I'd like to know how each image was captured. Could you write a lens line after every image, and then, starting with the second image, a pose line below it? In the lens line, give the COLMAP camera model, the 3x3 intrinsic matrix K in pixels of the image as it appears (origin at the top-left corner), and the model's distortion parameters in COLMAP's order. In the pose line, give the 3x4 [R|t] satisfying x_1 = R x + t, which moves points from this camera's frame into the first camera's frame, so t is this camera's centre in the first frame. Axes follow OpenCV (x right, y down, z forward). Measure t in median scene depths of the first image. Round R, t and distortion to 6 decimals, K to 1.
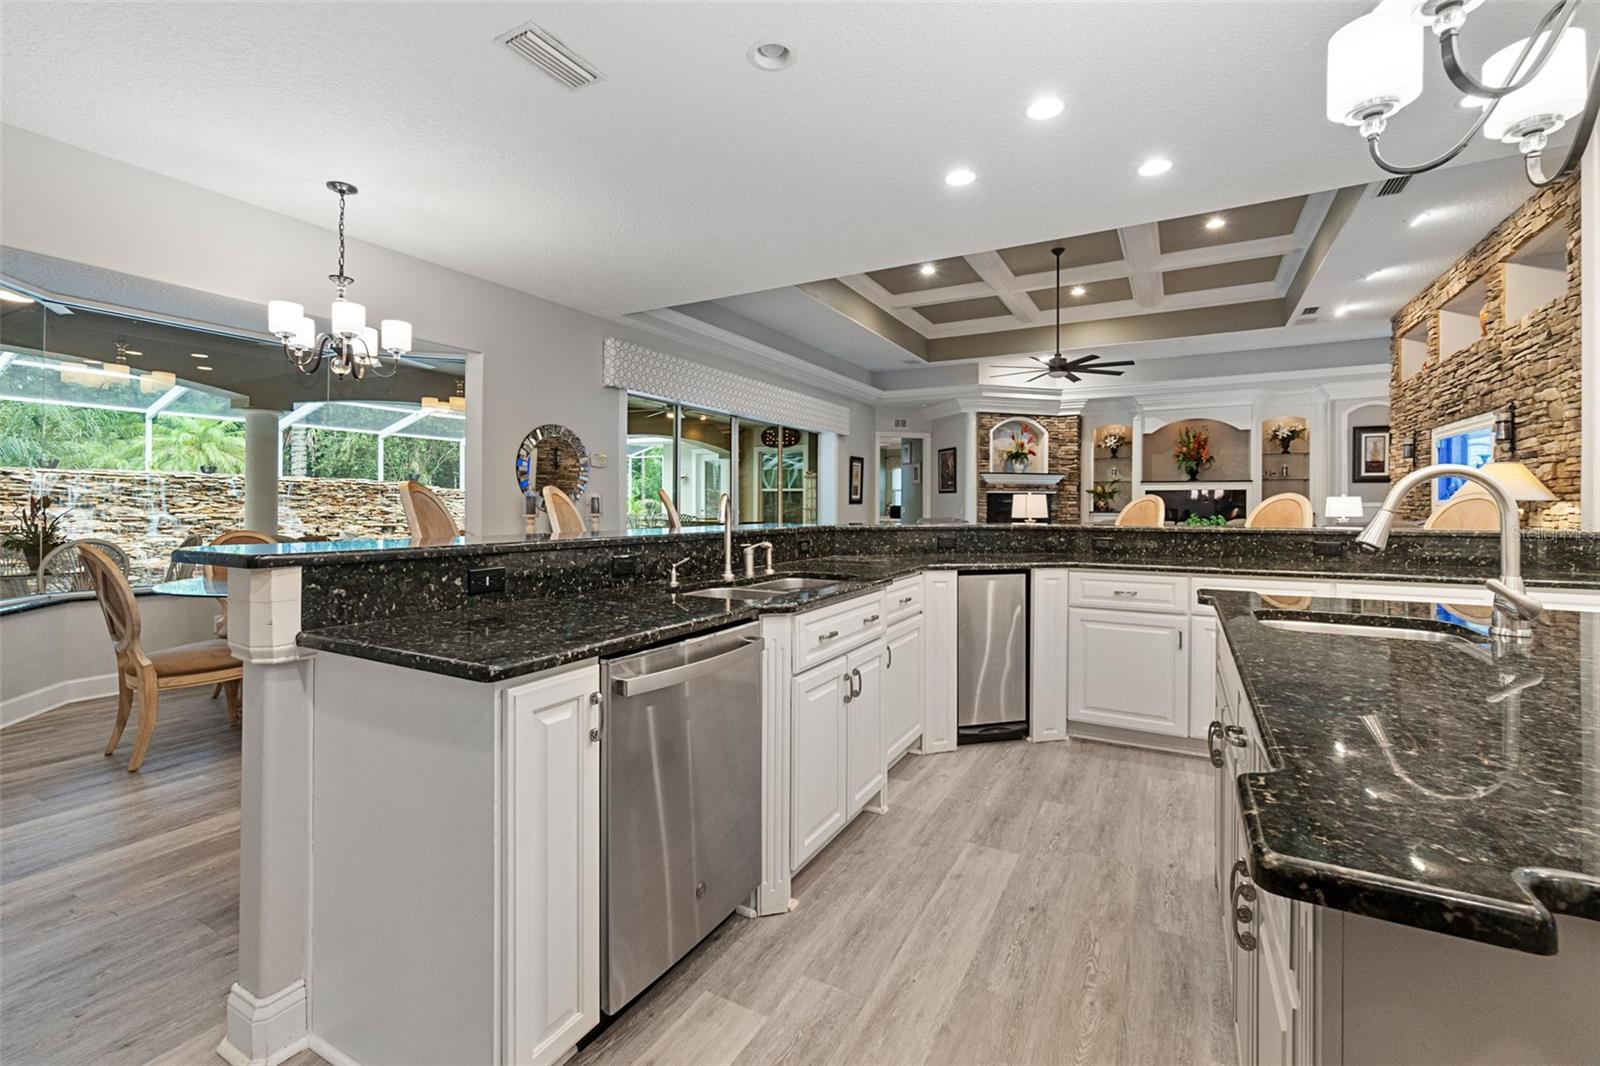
lens RADIAL K [[692.5, 0, 800.7], [0, 692.5, 516.6], [0, 0, 1]] dist [0.002661, 0.000261]
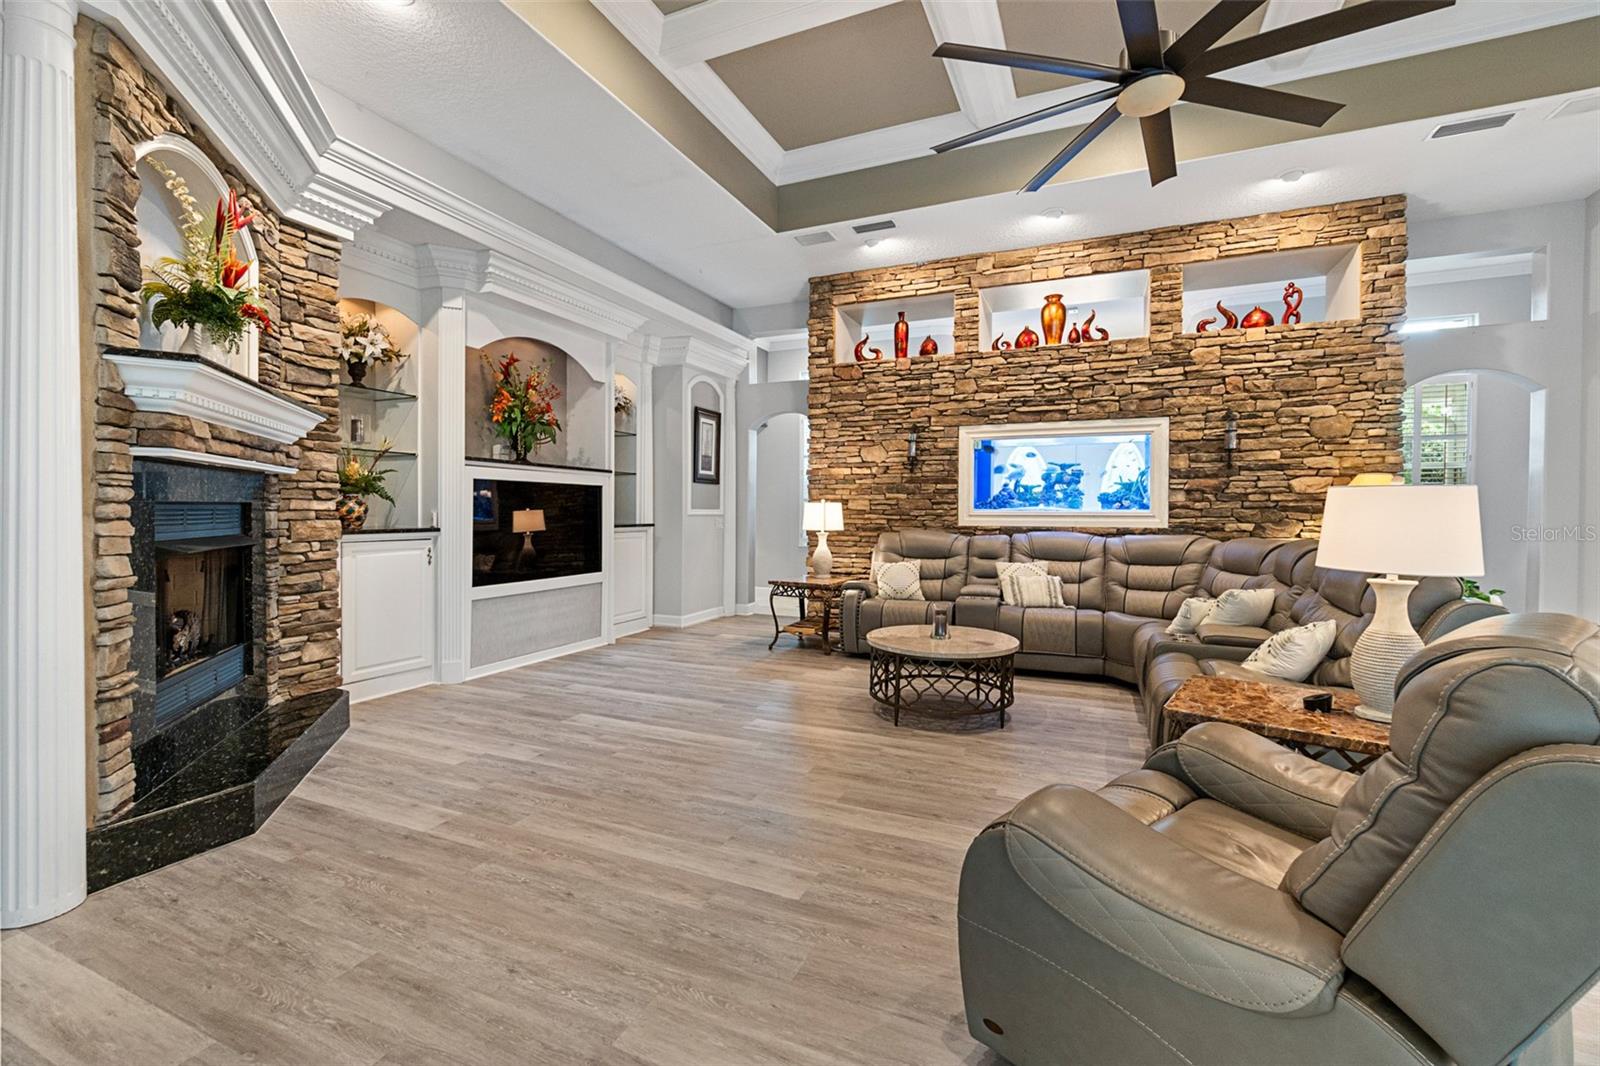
lens RADIAL K [[692.5, 0, 799.8], [0, 692.5, 523.5], [0, 0, 1]] dist [0.002661, 0.000261]
pose [[-0.083182, -0.019106, 0.996351, 0.074042], [0.010251, 0.999747, 0.020027, -0.026221], [-0.996482, 0.011880, -0.082965, 1.332338]]
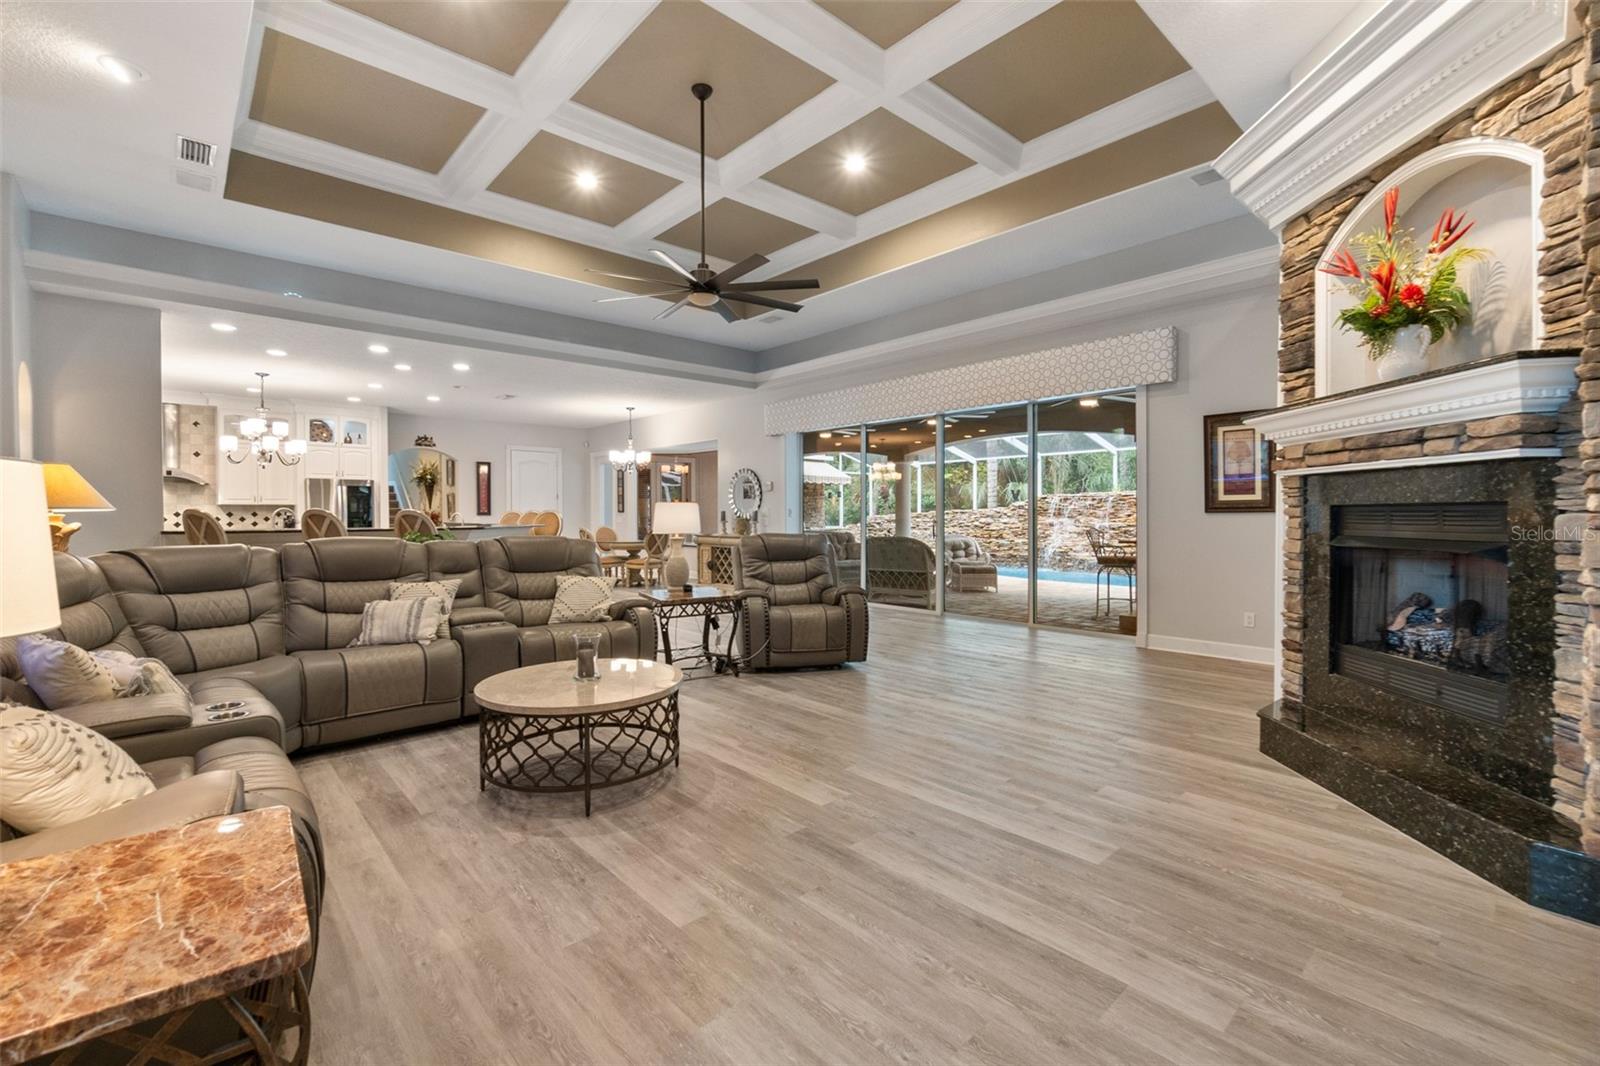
lens RADIAL K [[692.5, 0, 798.2], [0, 692.5, 523.2], [0, 0, 1]] dist [0.002661, 0.000261]
pose [[-0.329177, 0.001789, -0.944267, 1.023740], [-0.014957, 0.999863, 0.007109, -0.020401], [0.944150, 0.016464, -0.329105, 1.439256]]
